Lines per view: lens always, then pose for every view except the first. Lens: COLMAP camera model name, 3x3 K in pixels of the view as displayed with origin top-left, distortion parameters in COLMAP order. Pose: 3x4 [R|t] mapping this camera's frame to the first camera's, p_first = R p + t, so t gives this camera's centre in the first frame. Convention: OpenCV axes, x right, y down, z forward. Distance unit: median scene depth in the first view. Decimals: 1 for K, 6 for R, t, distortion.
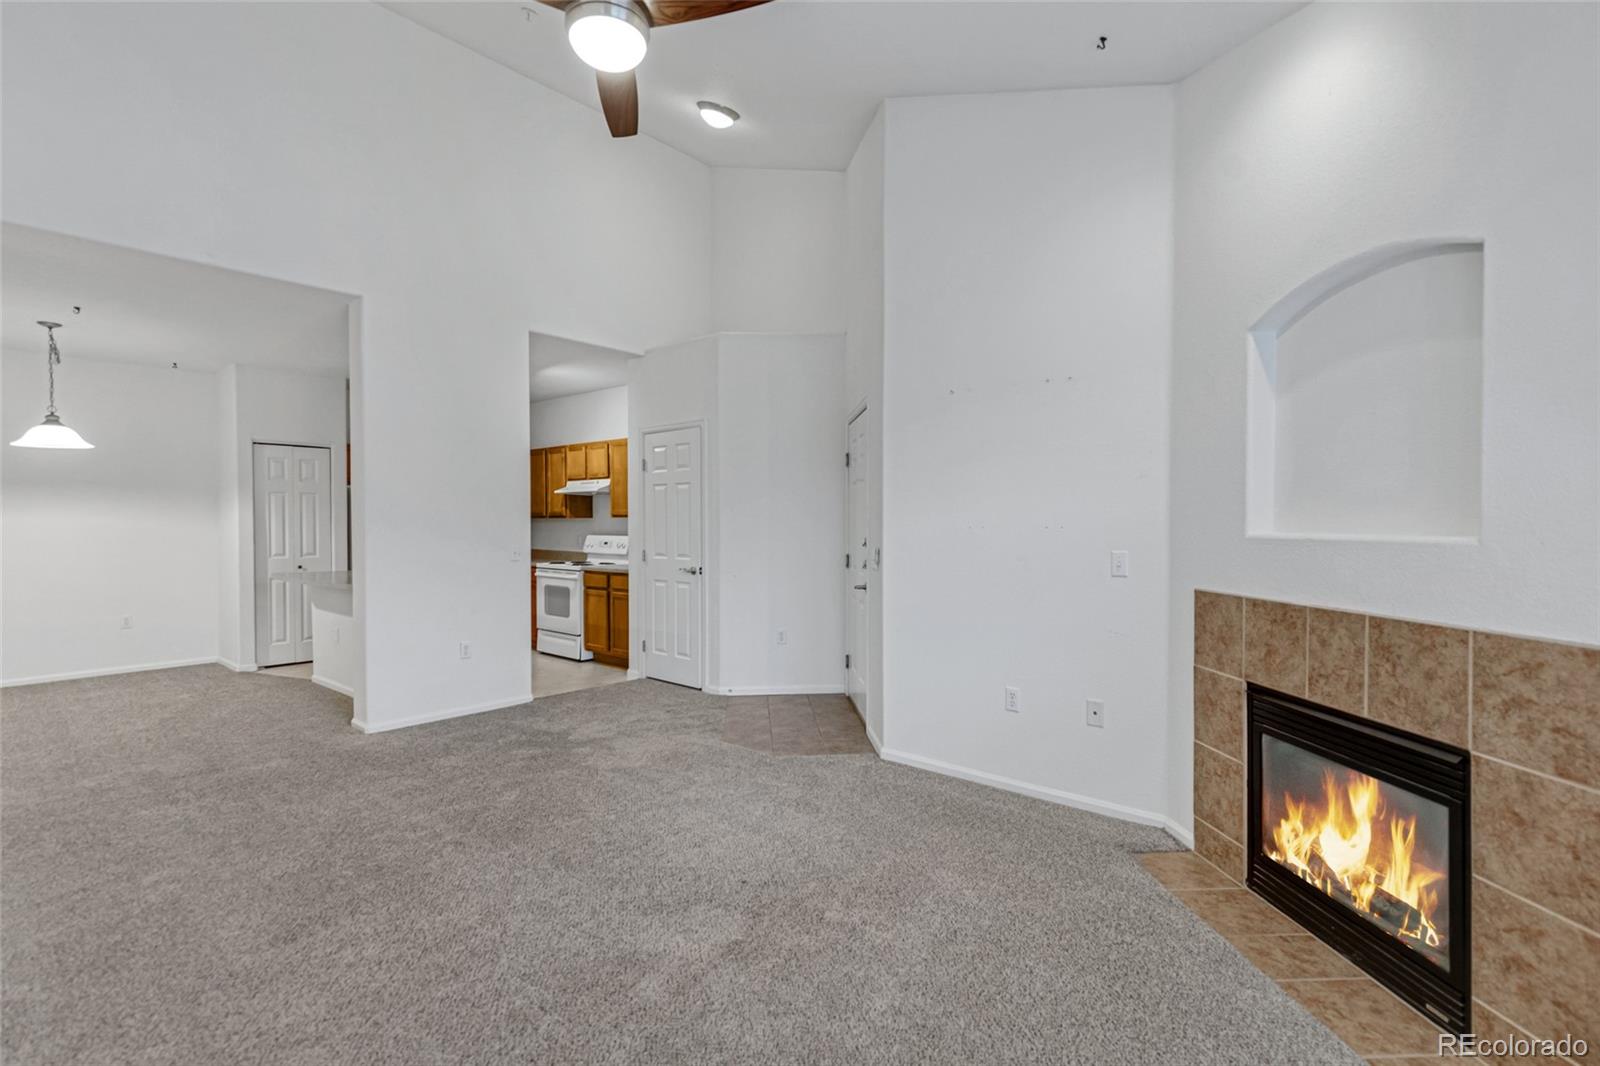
lens RADIAL K [[739.8, 0, 800.0], [0, 739.8, 533.0], [0, 0, 1]] dist [0.003539, 0.000370]
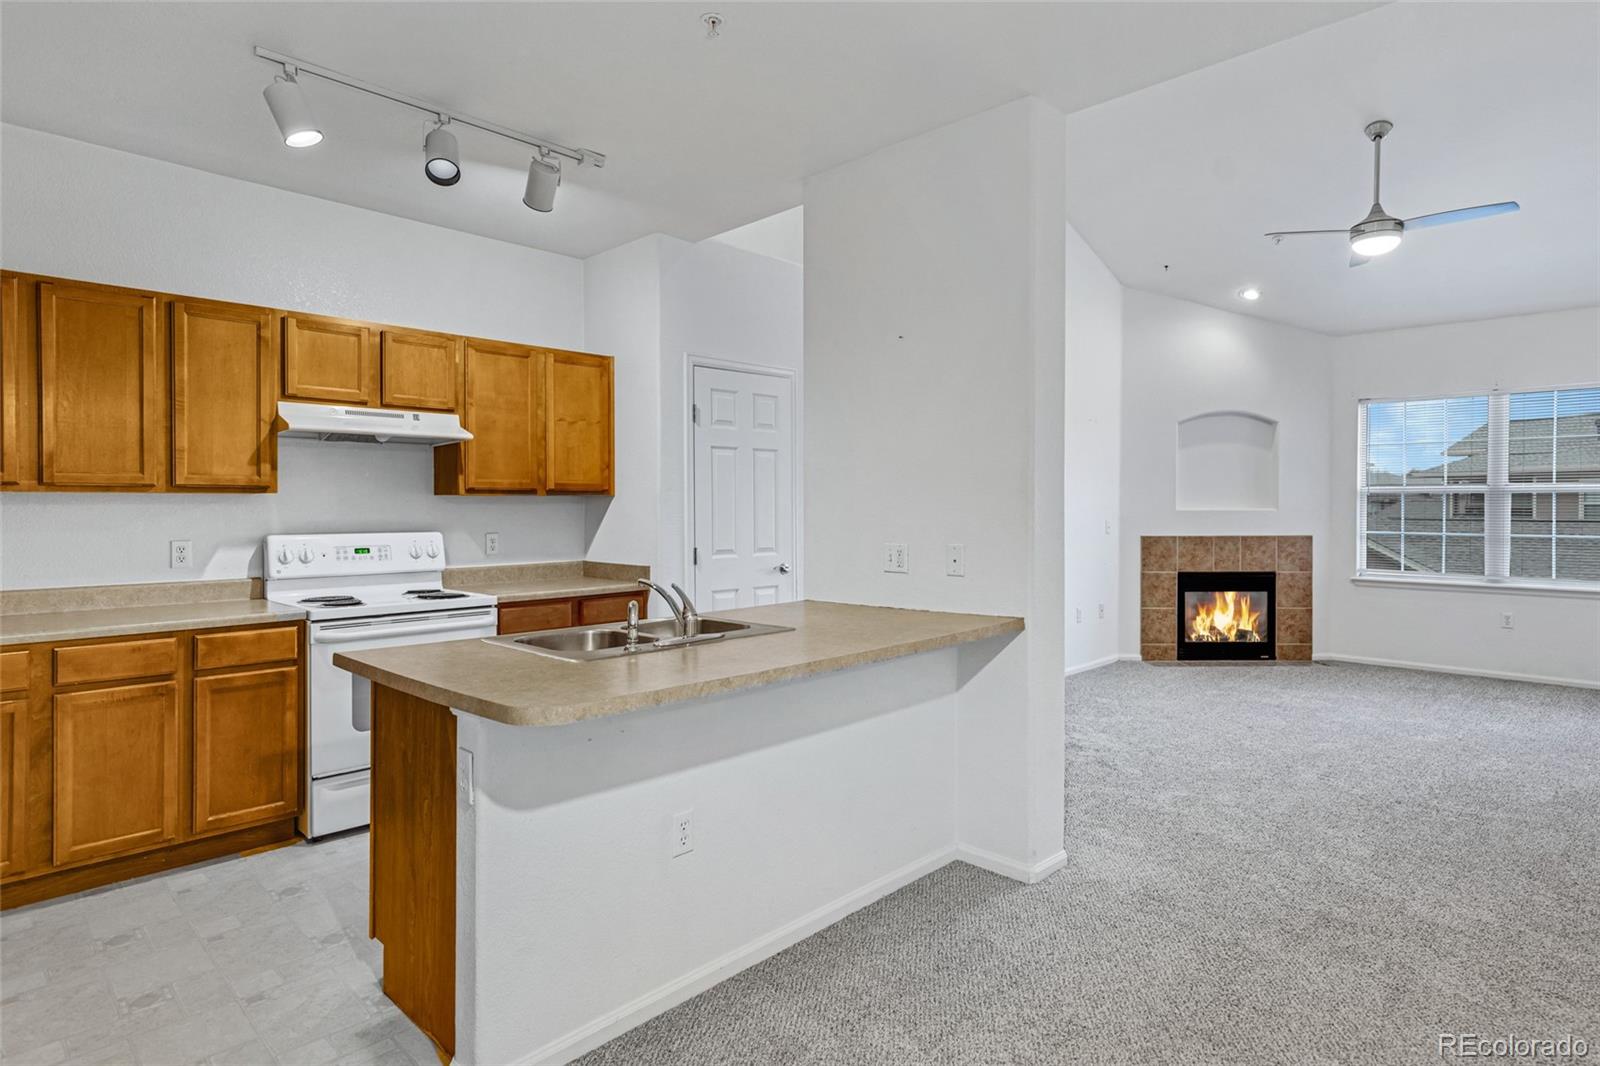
lens RADIAL K [[874.2, 0, 801.6], [0, 874.2, 509.6], [0, 0, 1]] dist [0.012875, 0.000665]
pose [[0.061992, -0.005037, 0.998064, -2.206304], [0.015205, 0.999876, 0.004102, -0.026740], [-0.997961, 0.014921, 0.062061, 1.987848]]
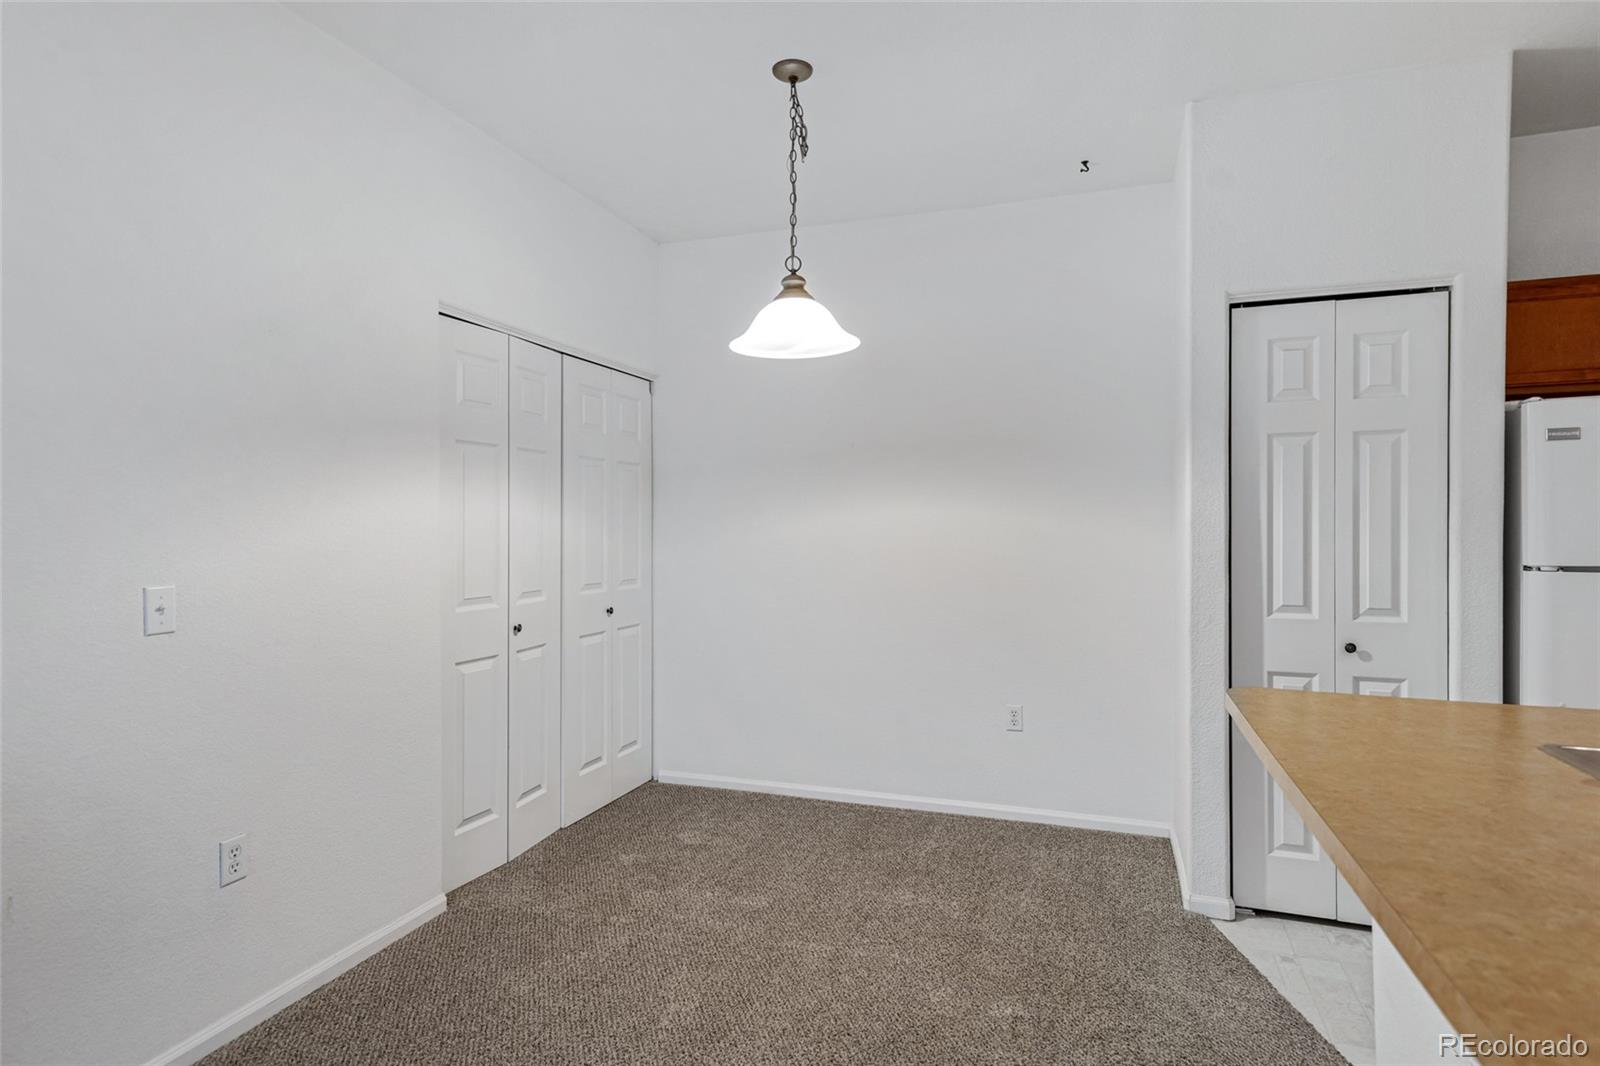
lens RADIAL K [[828.5, 0, 827.8], [0, 828.5, 531.4], [0, 0, 1]] dist [0.004028, 0.000789]
pose [[0.380355, 0.013371, -0.924744, -1.058535], [-0.006394, 0.999910, 0.011828, -0.029954], [0.924818, 0.001414, 0.380406, 1.617222]]
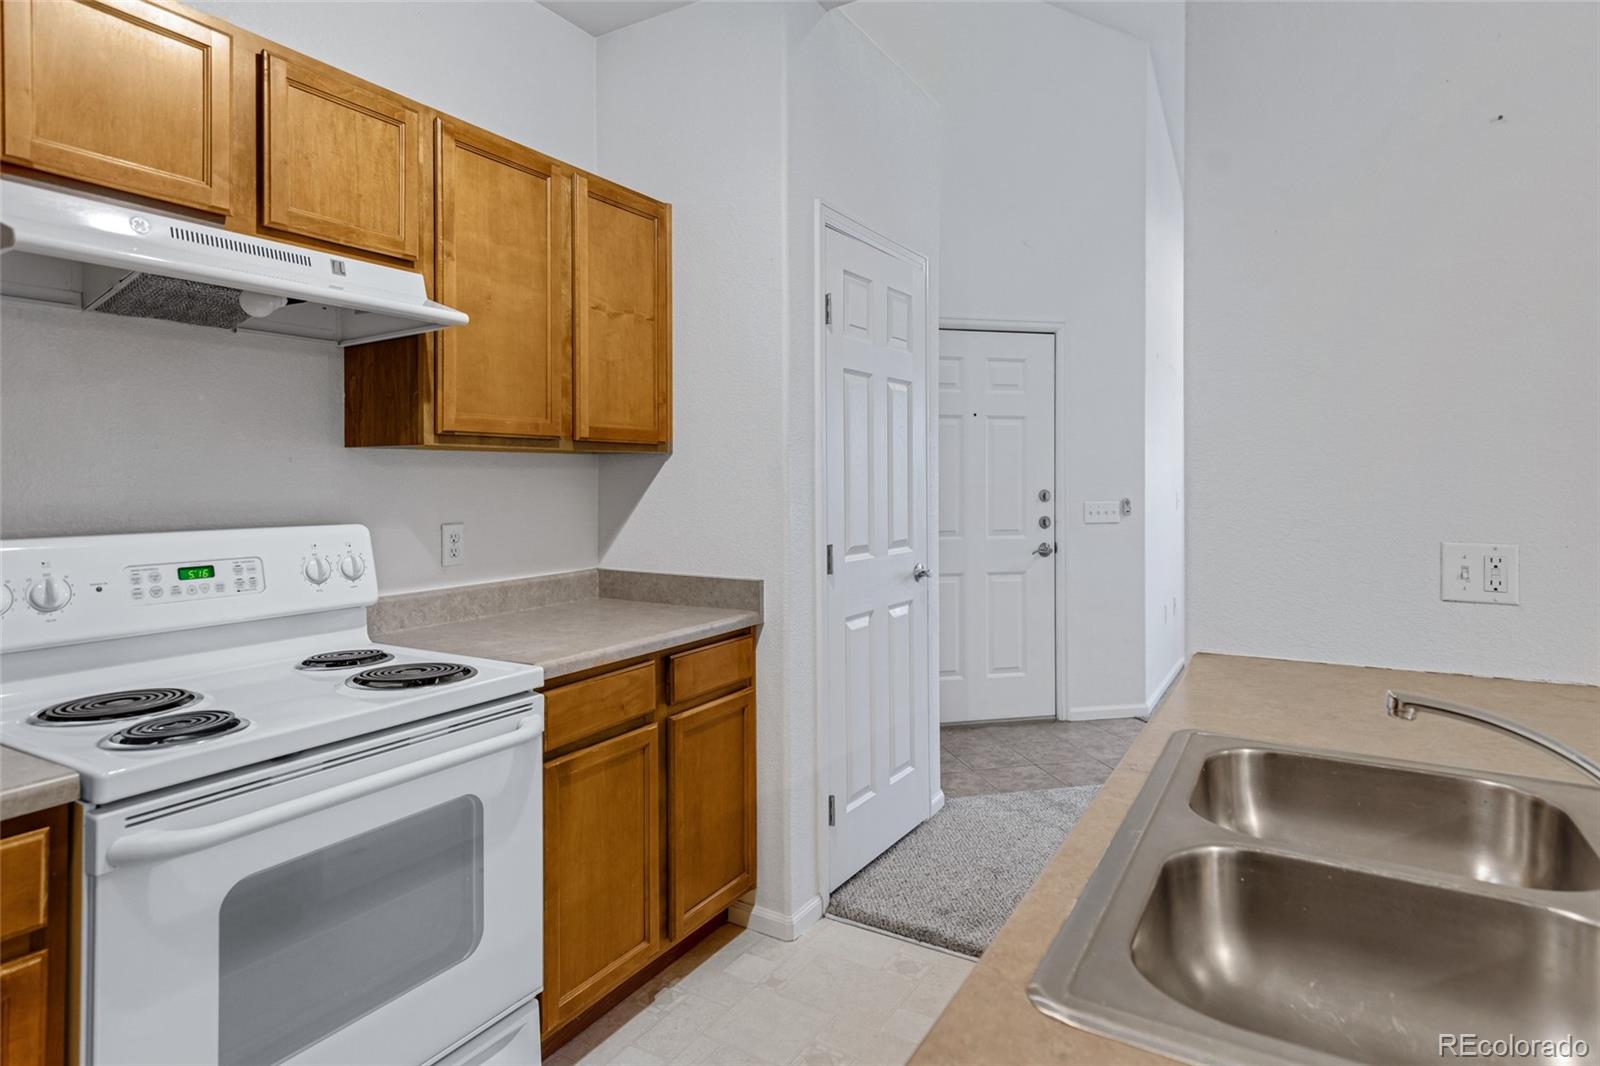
lens RADIAL K [[888.3, 0, 799.6], [0, 888.3, 474.8], [0, 0, 1]] dist [0.013549, -0.000129]
pose [[-0.174005, 0.003322, 0.984739, -1.472372], [0.015589, 0.999878, -0.000618, -0.025770], [-0.984621, 0.015243, -0.174035, 2.513870]]
